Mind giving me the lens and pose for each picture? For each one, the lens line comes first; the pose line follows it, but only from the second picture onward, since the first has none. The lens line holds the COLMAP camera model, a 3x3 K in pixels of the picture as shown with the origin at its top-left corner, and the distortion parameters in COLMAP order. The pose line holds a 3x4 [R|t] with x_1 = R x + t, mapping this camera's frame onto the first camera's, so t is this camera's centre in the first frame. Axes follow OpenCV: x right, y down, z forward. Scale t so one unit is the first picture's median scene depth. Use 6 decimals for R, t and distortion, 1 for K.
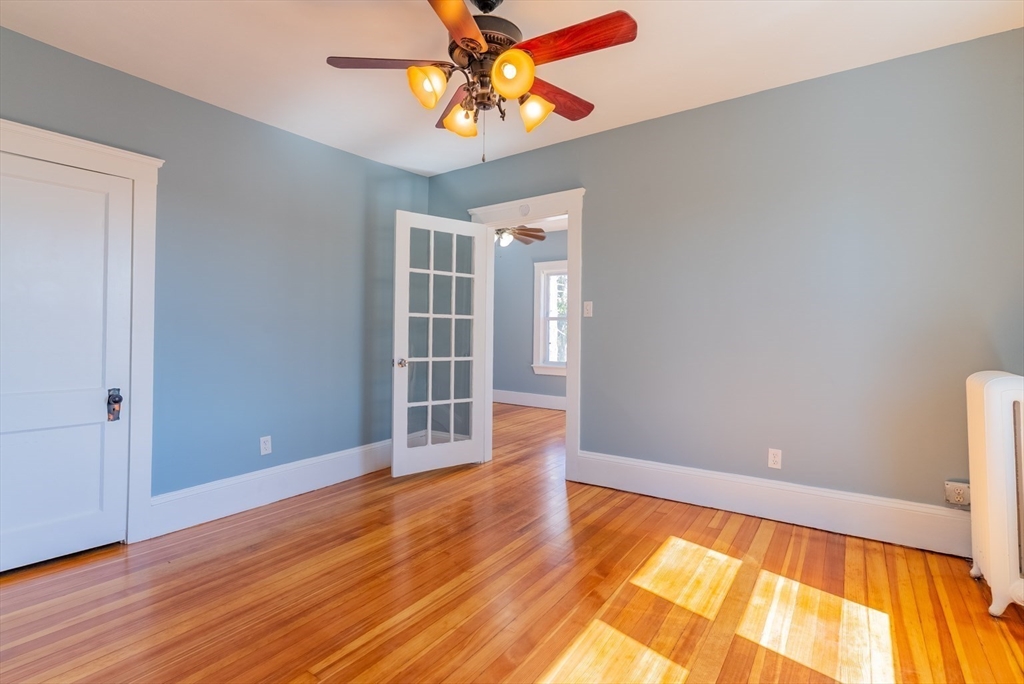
lens RADIAL K [[495.2, 0, 512.0], [0, 495.2, 327.9], [0, 0, 1]] dist [0.002599, -0.001426]
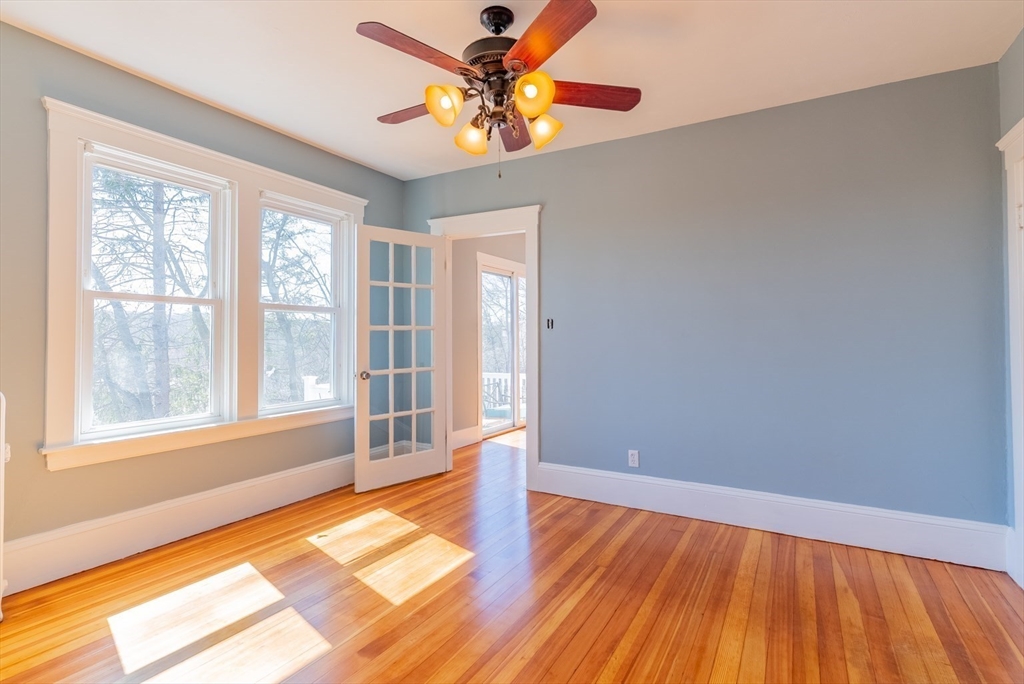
lens RADIAL K [[495.2, 0, 512.0], [0, 495.2, 327.9], [0, 0, 1]] dist [0.002599, -0.001426]
pose [[-0.997027, 0.000224, -0.077053, -0.006312], [0.002630, 0.999512, -0.031125, 0.003778], [0.077008, -0.031235, -0.996541, 2.071430]]
